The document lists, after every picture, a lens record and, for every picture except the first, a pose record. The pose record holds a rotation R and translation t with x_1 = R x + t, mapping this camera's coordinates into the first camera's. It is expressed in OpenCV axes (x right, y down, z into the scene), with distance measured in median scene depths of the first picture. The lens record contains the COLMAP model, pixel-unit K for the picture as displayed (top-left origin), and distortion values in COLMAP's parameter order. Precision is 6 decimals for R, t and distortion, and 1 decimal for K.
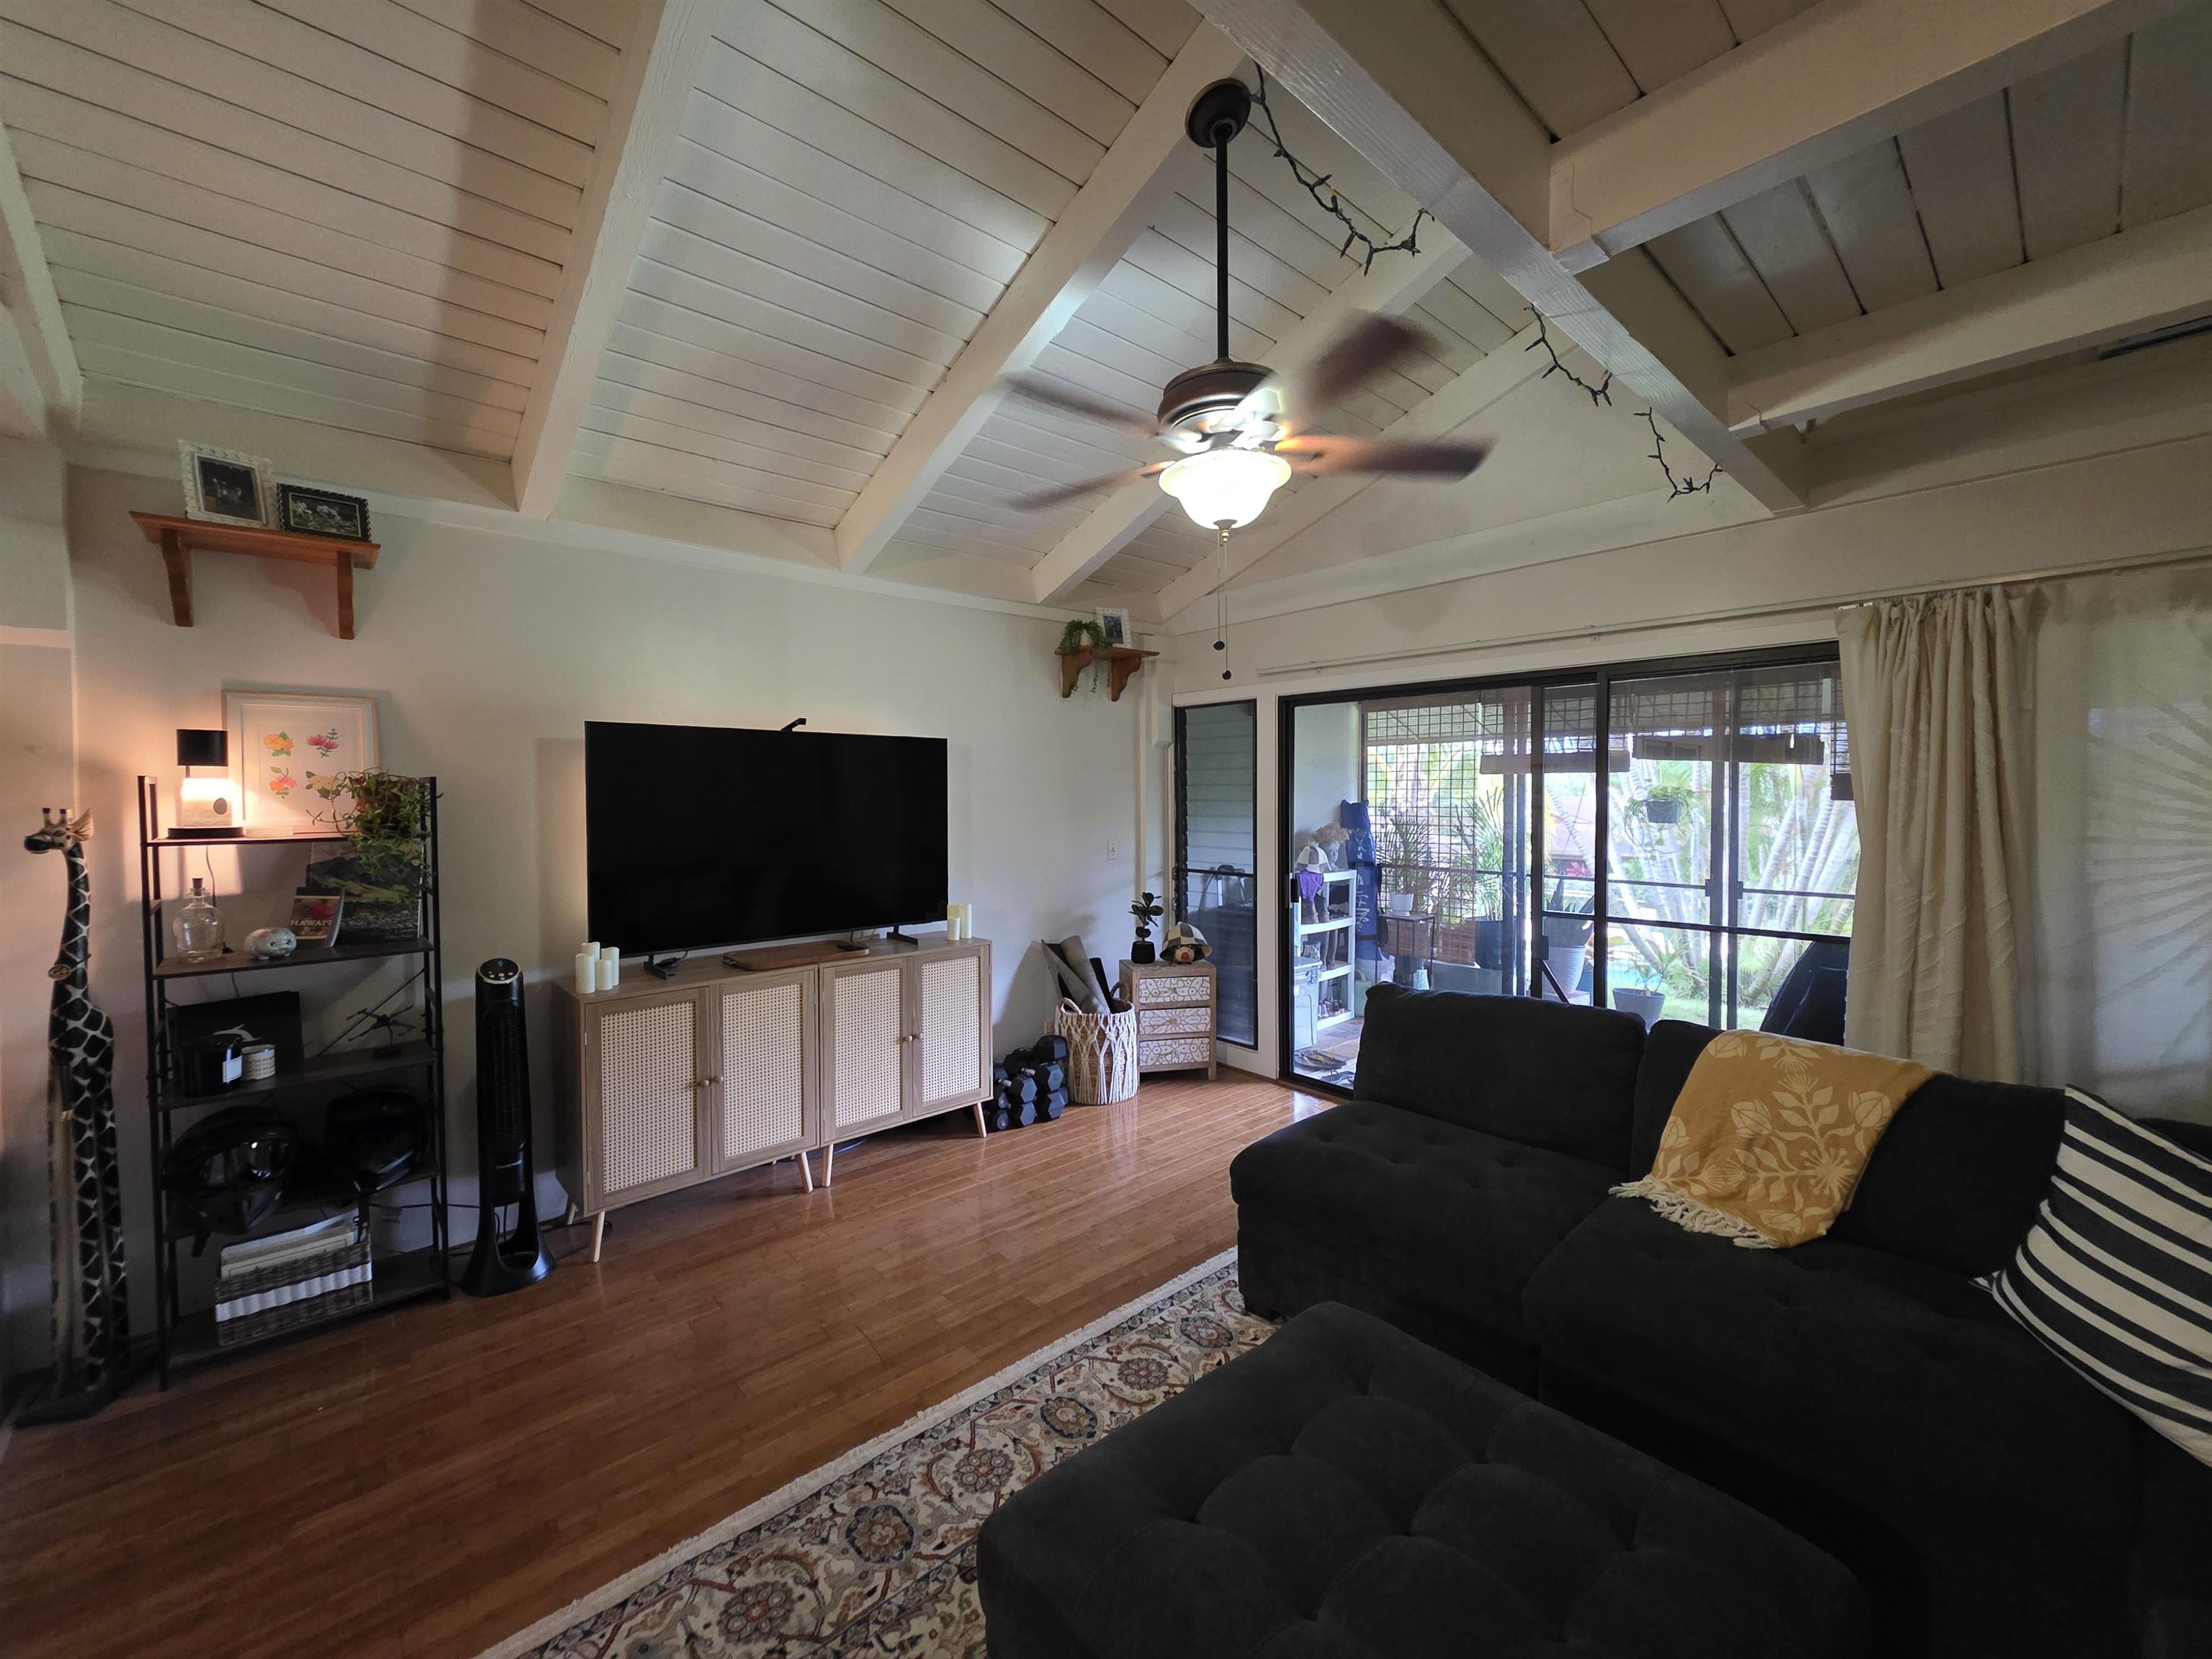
lens RADIAL K [[880.3, 0, 1099.5], [0, 880.3, 818.5], [0, 0, 1]] dist [0.001643, 0.000294]
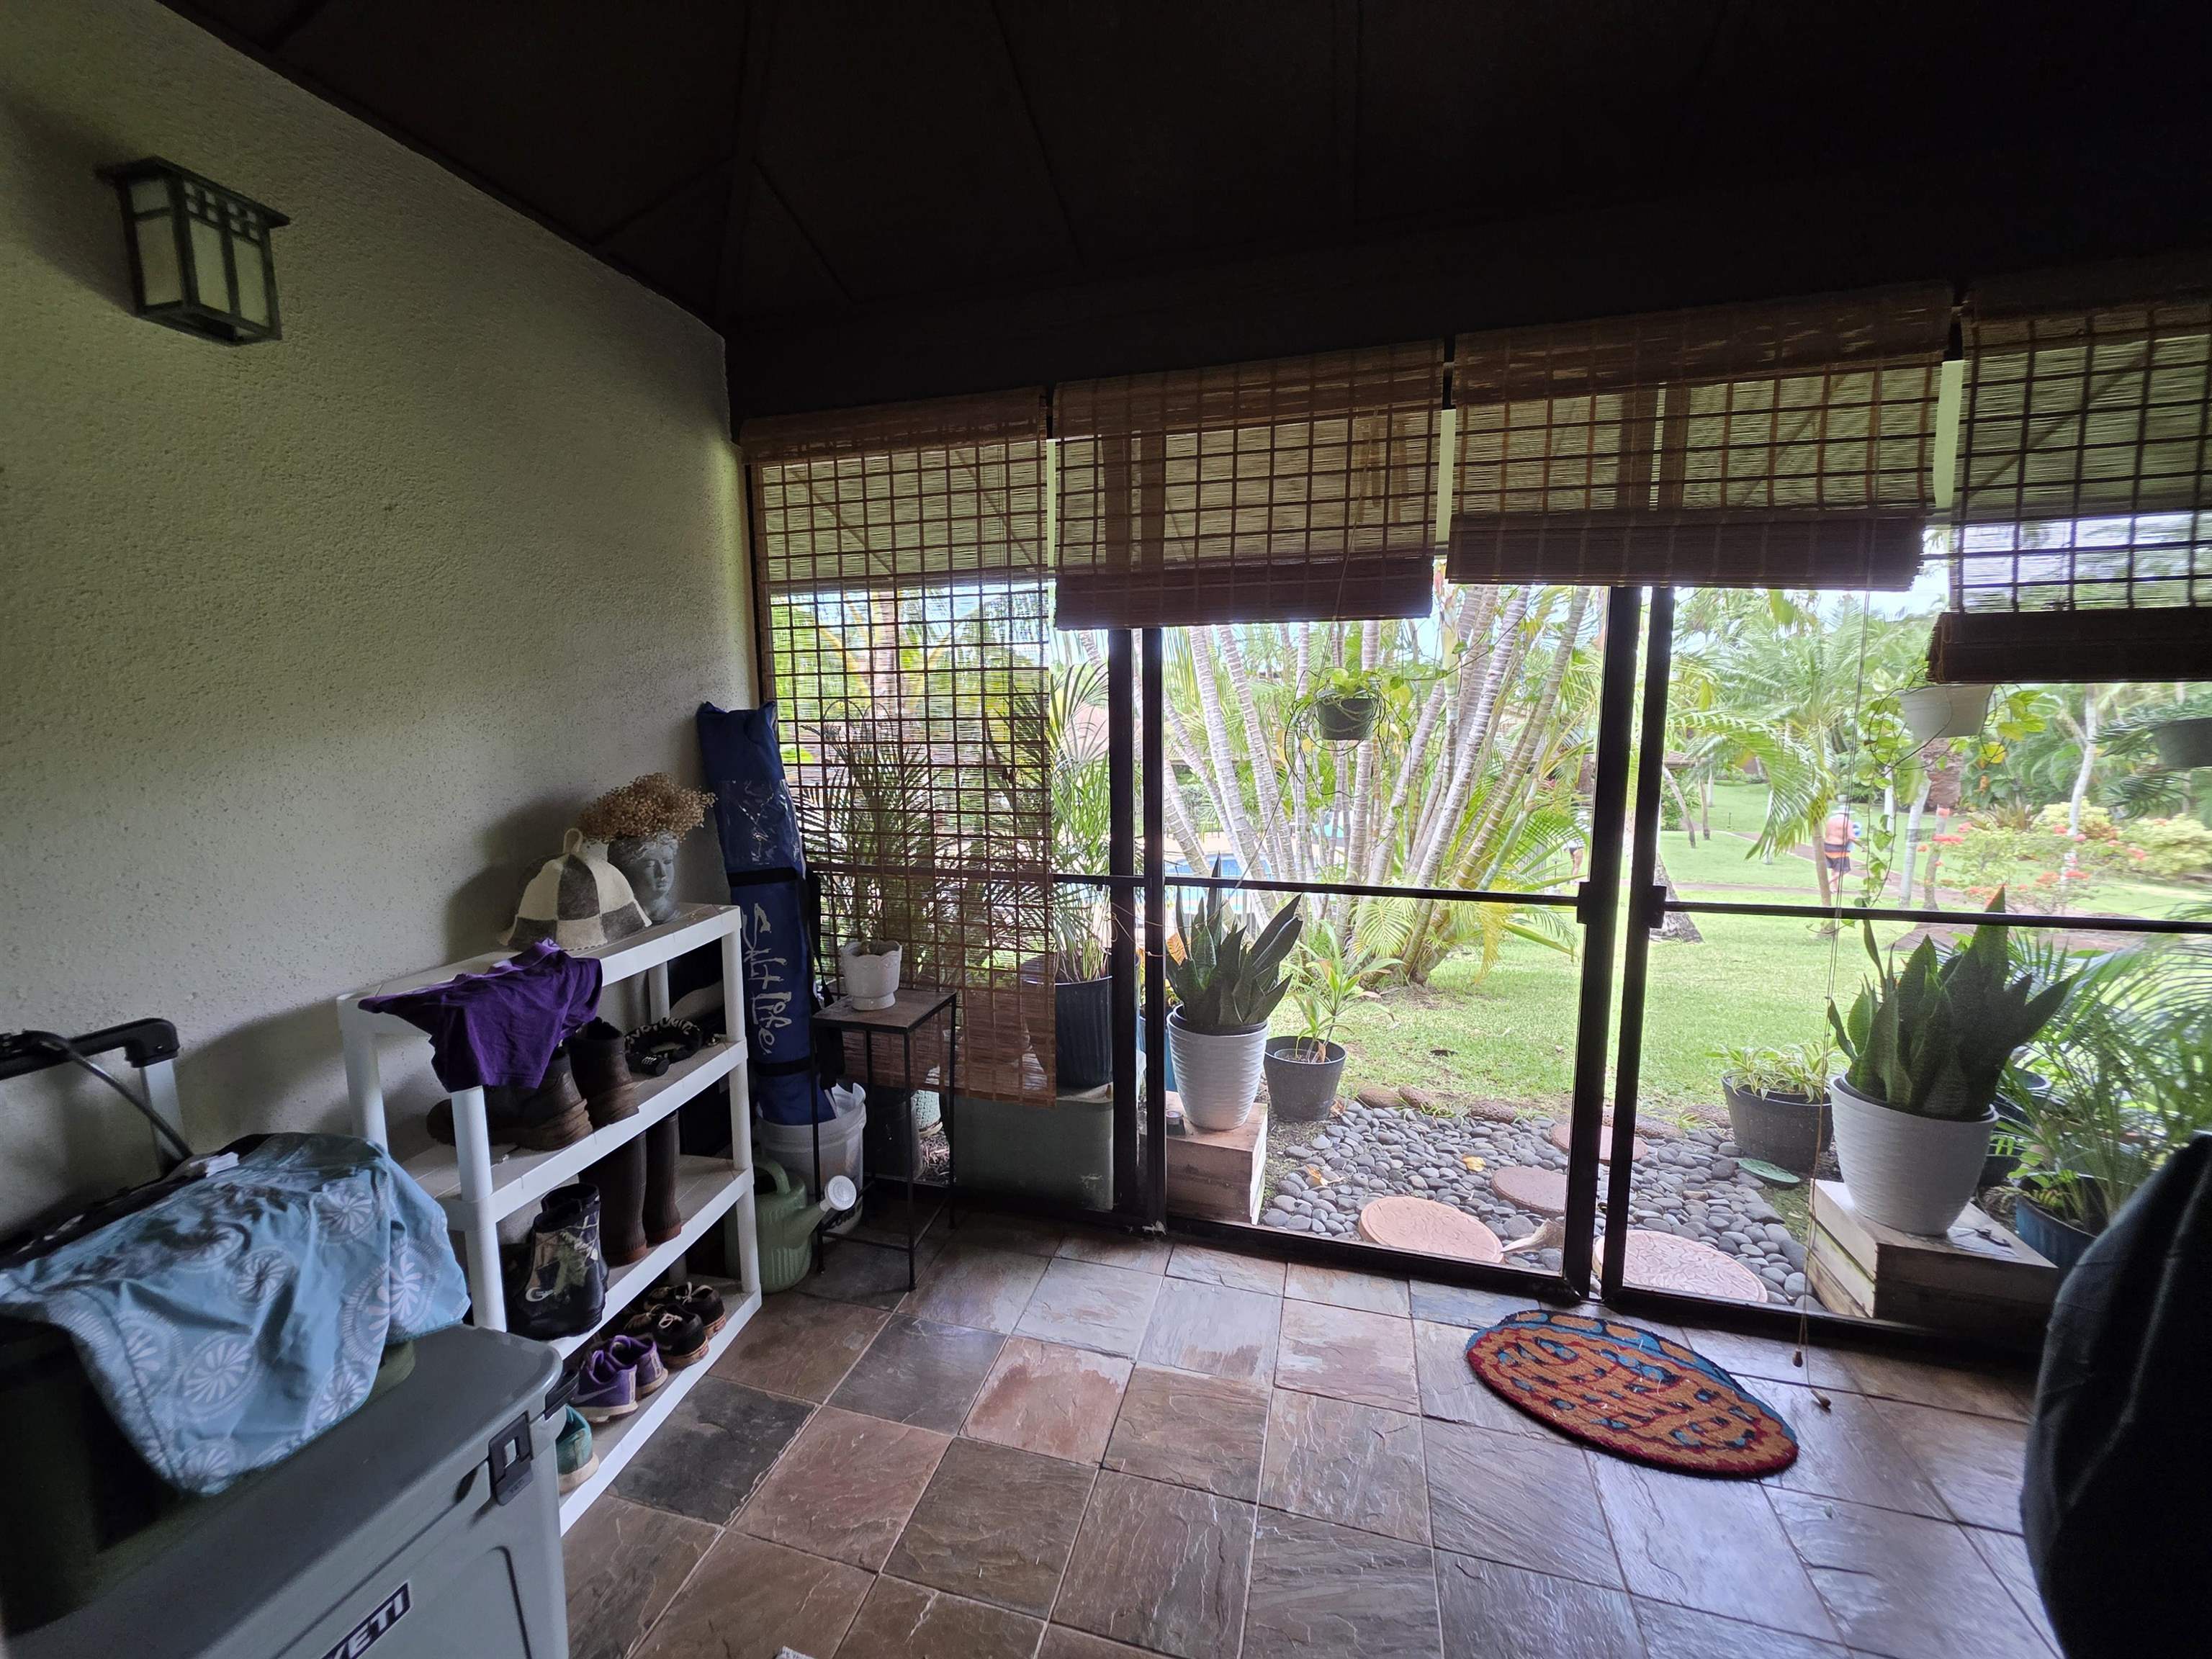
lens RADIAL K [[880.3, 0, 1099.5], [0, 880.3, 818.5], [0, 0, 1]] dist [0.001643, 0.000294]
pose [[0.840644, -0.081434, 0.535431, 0.587708], [0.024899, 0.993397, 0.111994, -0.027874], [-0.541016, -0.080816, 0.837121, 1.644767]]
